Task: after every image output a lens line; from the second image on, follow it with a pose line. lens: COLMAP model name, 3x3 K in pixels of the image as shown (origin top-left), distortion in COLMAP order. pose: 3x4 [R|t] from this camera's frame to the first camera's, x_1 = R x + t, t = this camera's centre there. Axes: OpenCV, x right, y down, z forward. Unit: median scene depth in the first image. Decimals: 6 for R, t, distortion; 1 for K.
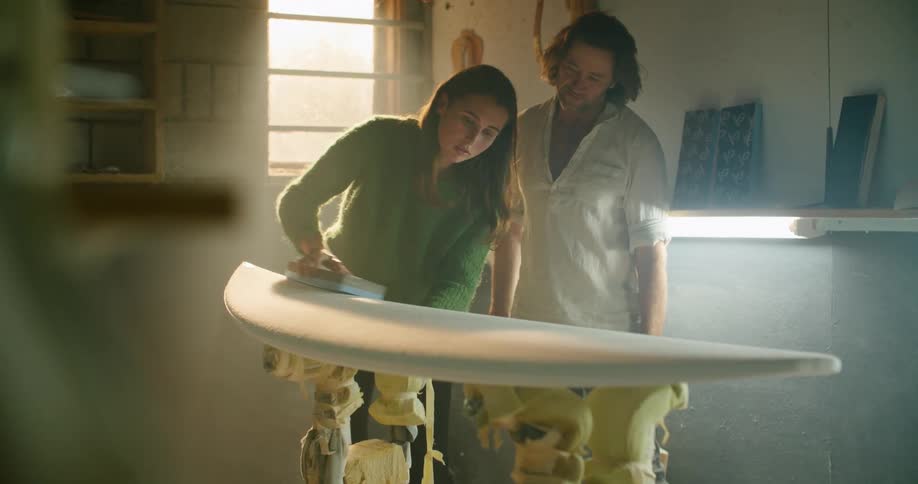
lens RADIAL K [[1448.4, 0, 455.2], [0, 1448.4, 240.1], [0, 0, 1]] dist [-0.102096, 0.000000]
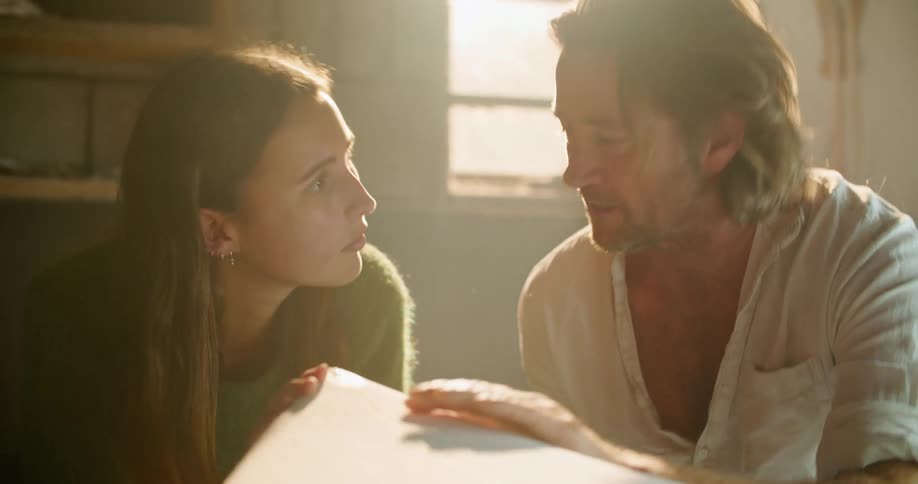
lens RADIAL K [[1448.4, 0, 455.5], [0, 1448.4, 238.4], [0, 0, 1]] dist [-0.102096, 0.000000]
pose [[0.990153, -0.008109, -0.139758, -0.083605], [-0.002030, 0.997384, -0.072251, 0.010331], [0.139978, 0.071823, 0.987546, 0.738710]]
